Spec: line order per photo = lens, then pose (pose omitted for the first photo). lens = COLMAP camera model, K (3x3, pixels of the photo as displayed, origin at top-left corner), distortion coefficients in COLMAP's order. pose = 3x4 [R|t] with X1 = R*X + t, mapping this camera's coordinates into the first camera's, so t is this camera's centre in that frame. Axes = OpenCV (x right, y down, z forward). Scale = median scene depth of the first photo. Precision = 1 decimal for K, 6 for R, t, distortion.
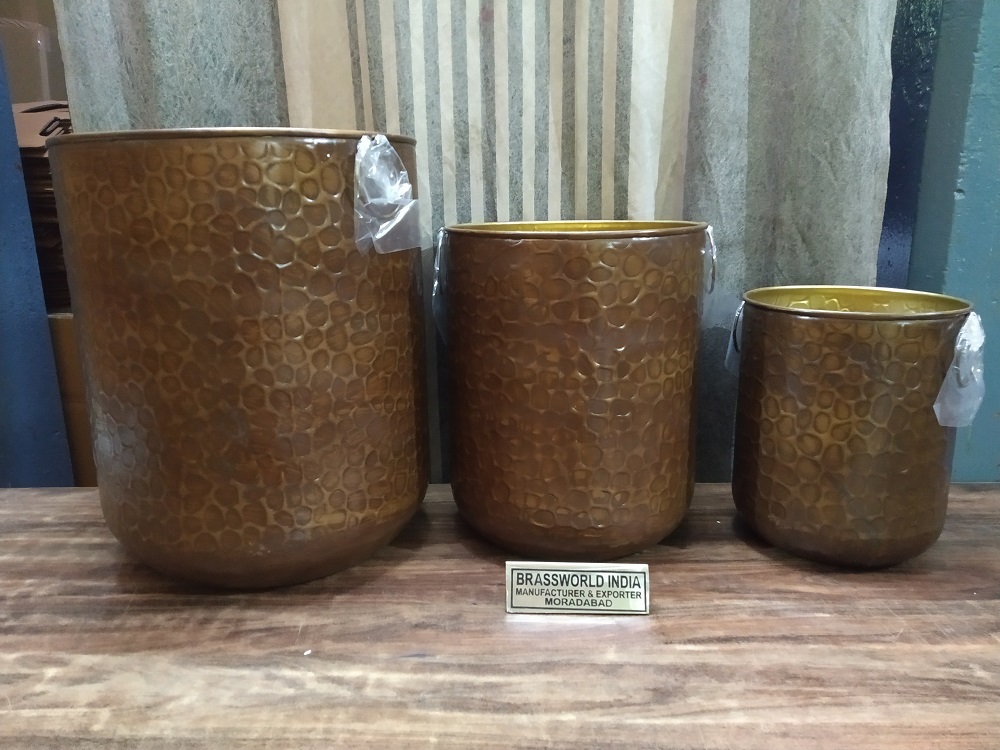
lens RADIAL K [[823.4, 0, 495.8], [0, 823.4, 354.9], [0, 0, 1]] dist [-0.000751, -0.029200]
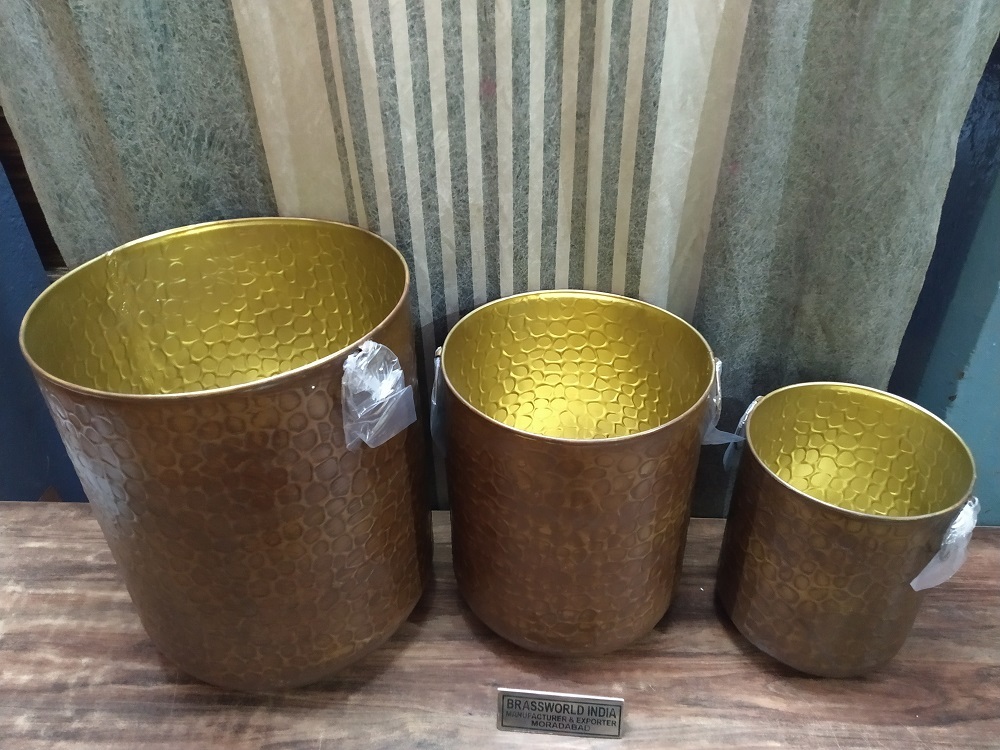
lens RADIAL K [[823.4, 0, 494.5], [0, 823.4, 366.3], [0, 0, 1]] dist [-0.000751, -0.029200]
pose [[0.999256, 0.018876, -0.033647, 0.037484], [-0.004967, 0.927819, 0.372998, -0.583838], [0.038259, -0.372553, 0.927222, 0.122098]]
